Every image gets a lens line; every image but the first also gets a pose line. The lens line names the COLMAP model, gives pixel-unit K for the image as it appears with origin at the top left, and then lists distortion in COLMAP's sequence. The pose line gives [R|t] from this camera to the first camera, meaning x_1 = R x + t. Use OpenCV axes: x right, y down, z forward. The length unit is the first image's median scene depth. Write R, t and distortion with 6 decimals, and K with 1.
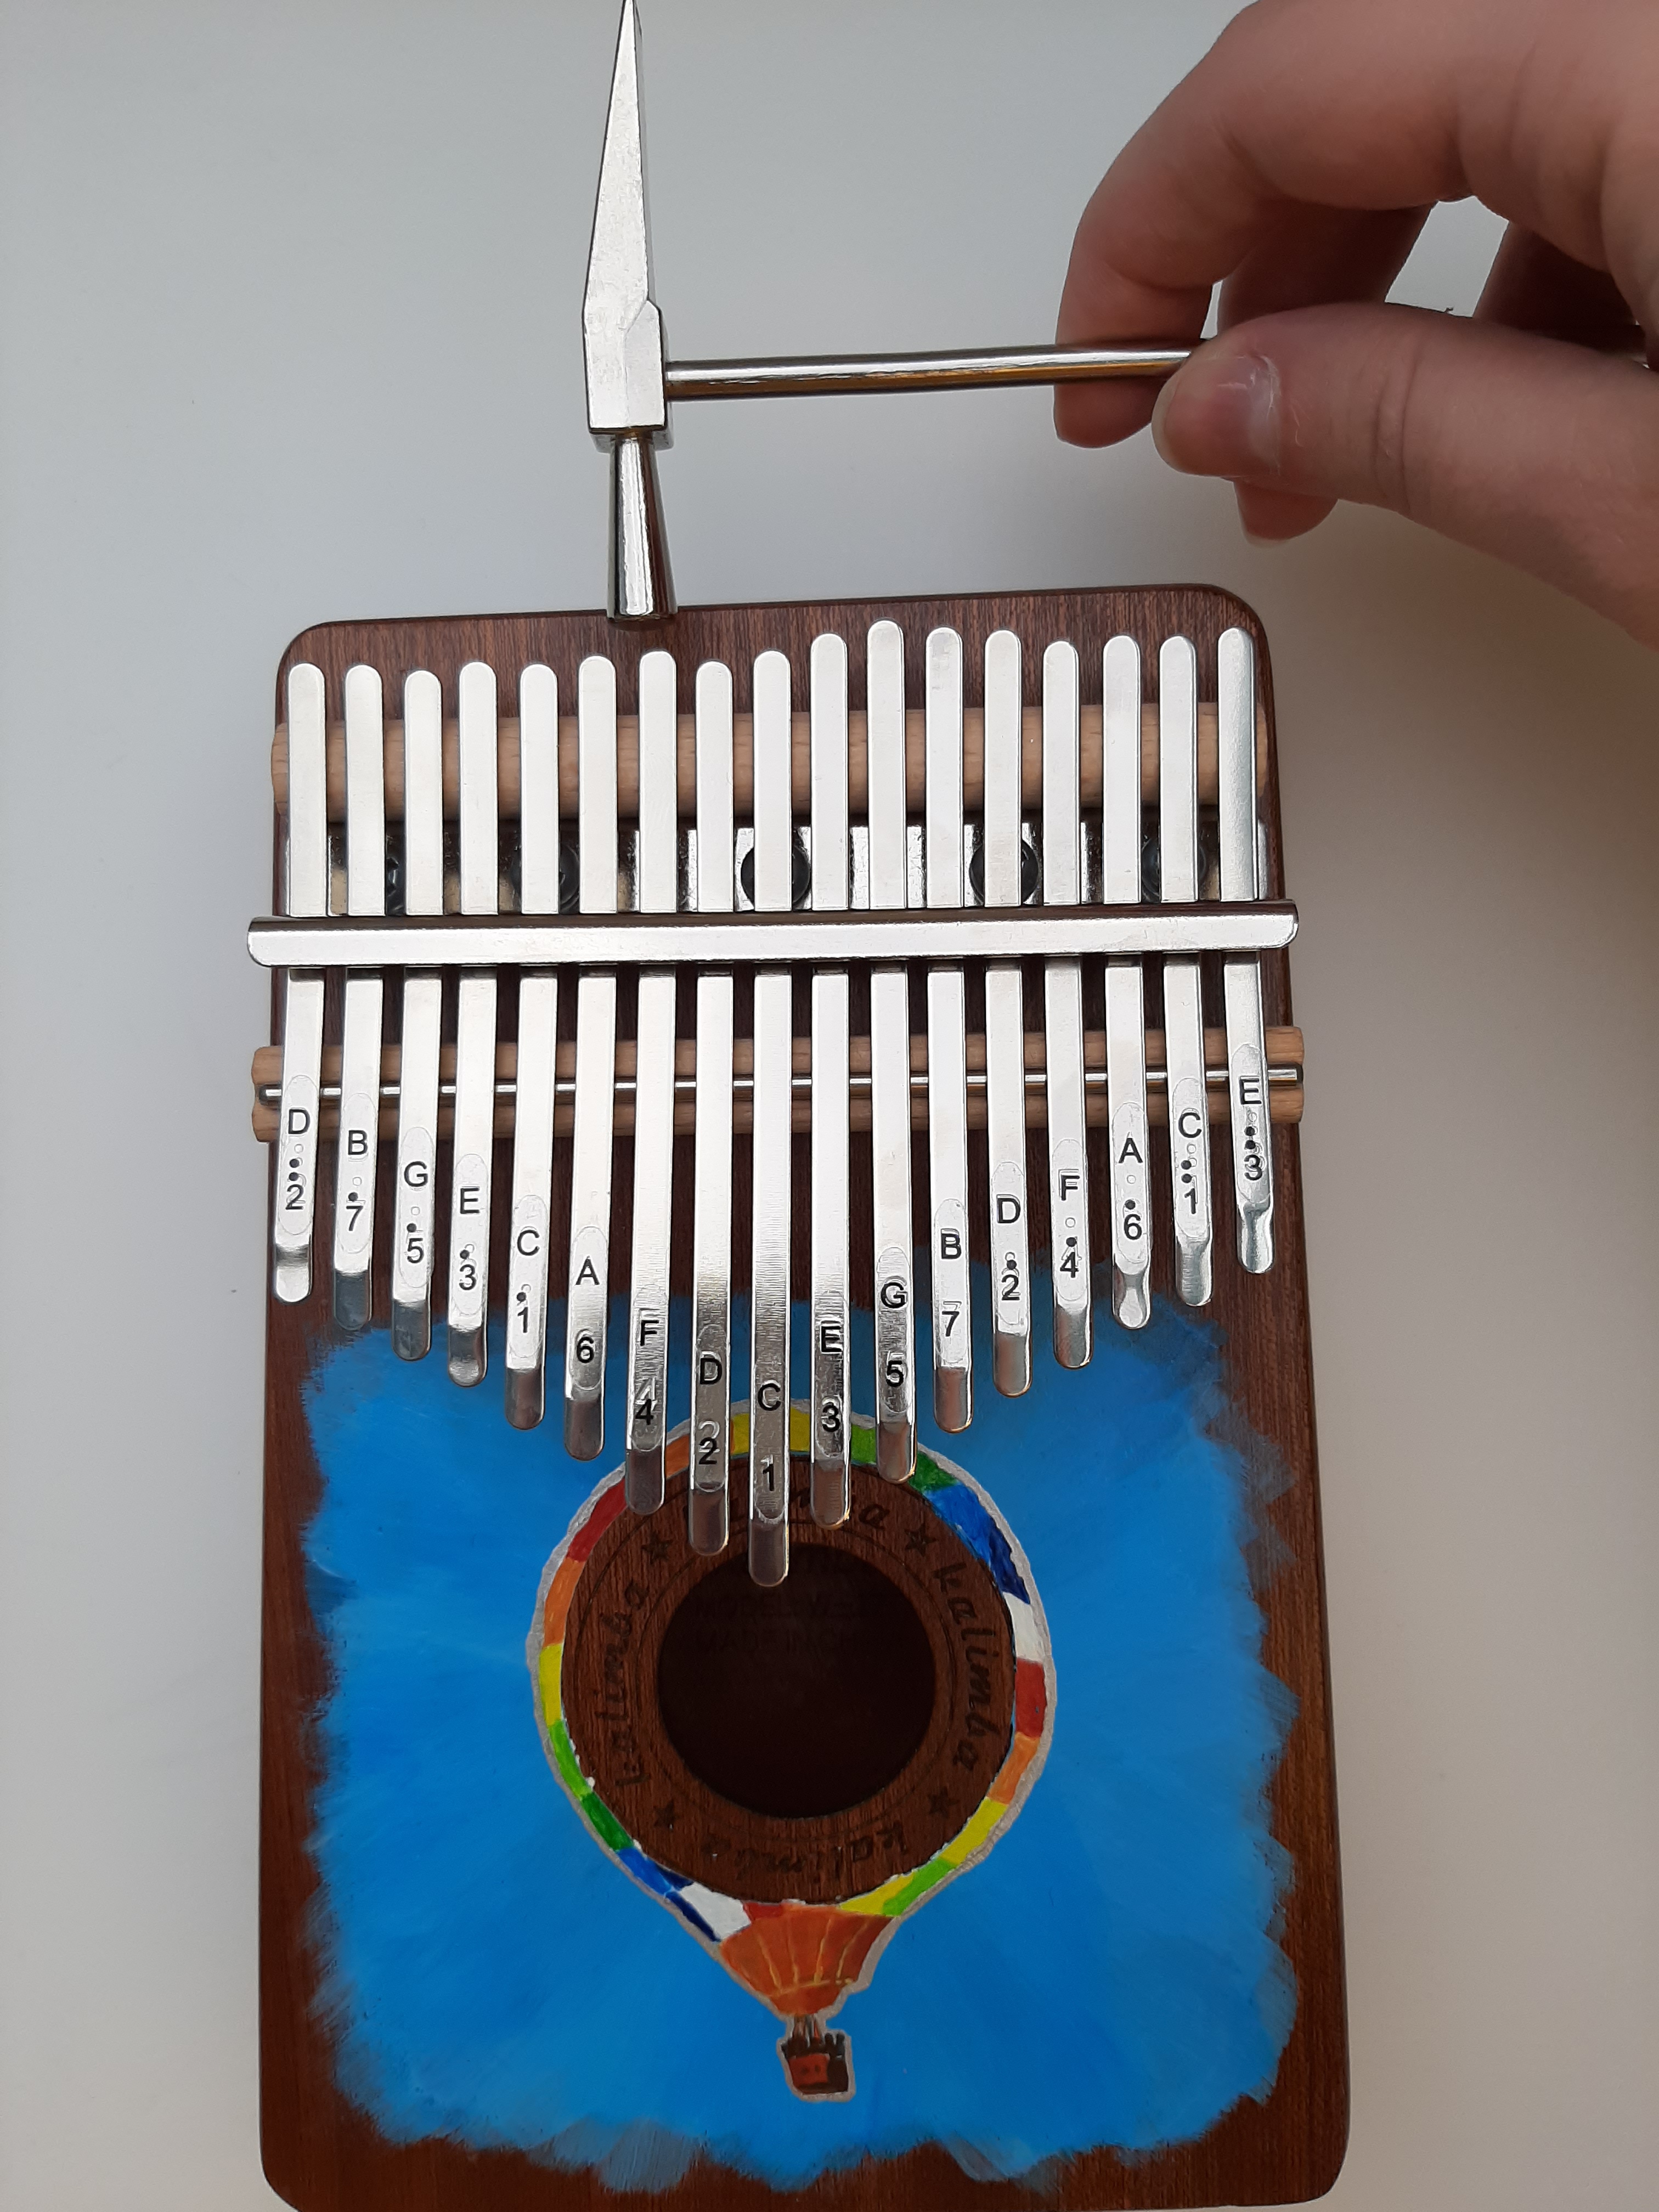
lens RADIAL K [[1792.4, 0, 831.7], [0, 1792.4, 1068.4], [0, 0, 1]] dist [0.002796, -0.131263]
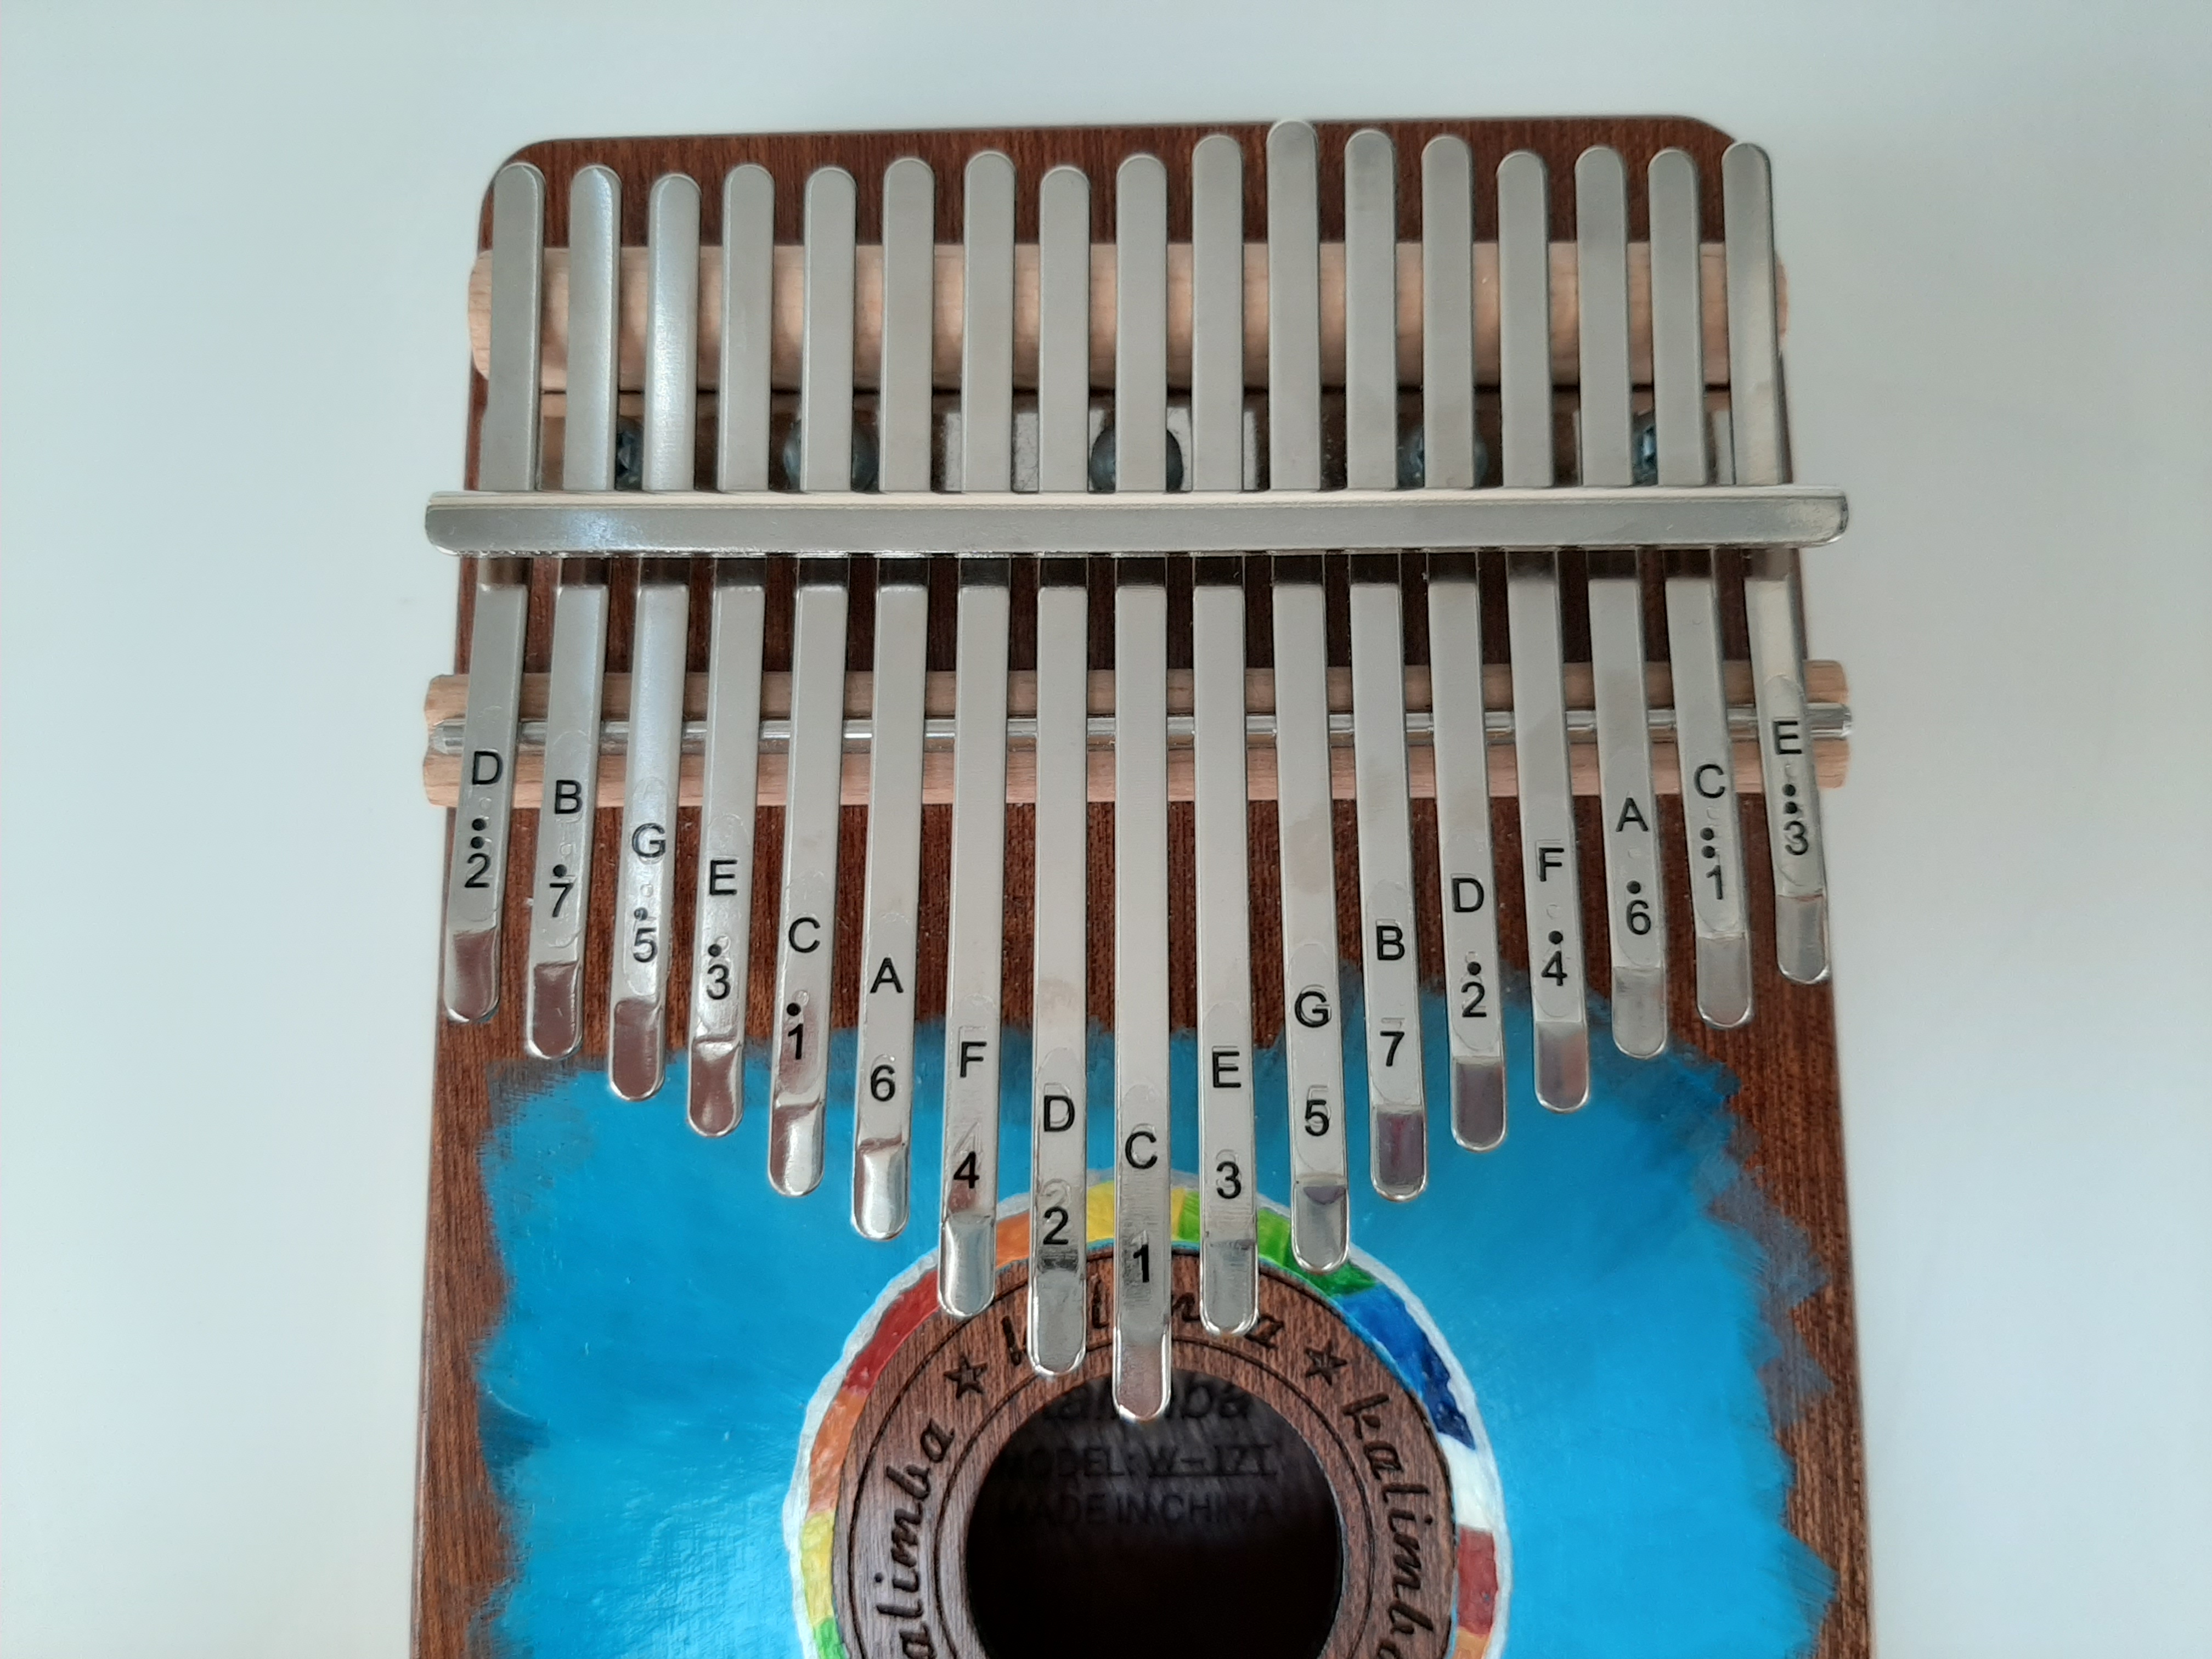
lens RADIAL K [[1792.4, 0, 1113.3], [0, 1792.4, 819.3], [0, 0, 1]] dist [0.002796, -0.131263]
pose [[0.998974, 0.010409, 0.044068, -0.072969], [-0.007062, 0.997125, -0.075438, 0.097814], [-0.044727, 0.075050, 0.996176, 0.258714]]
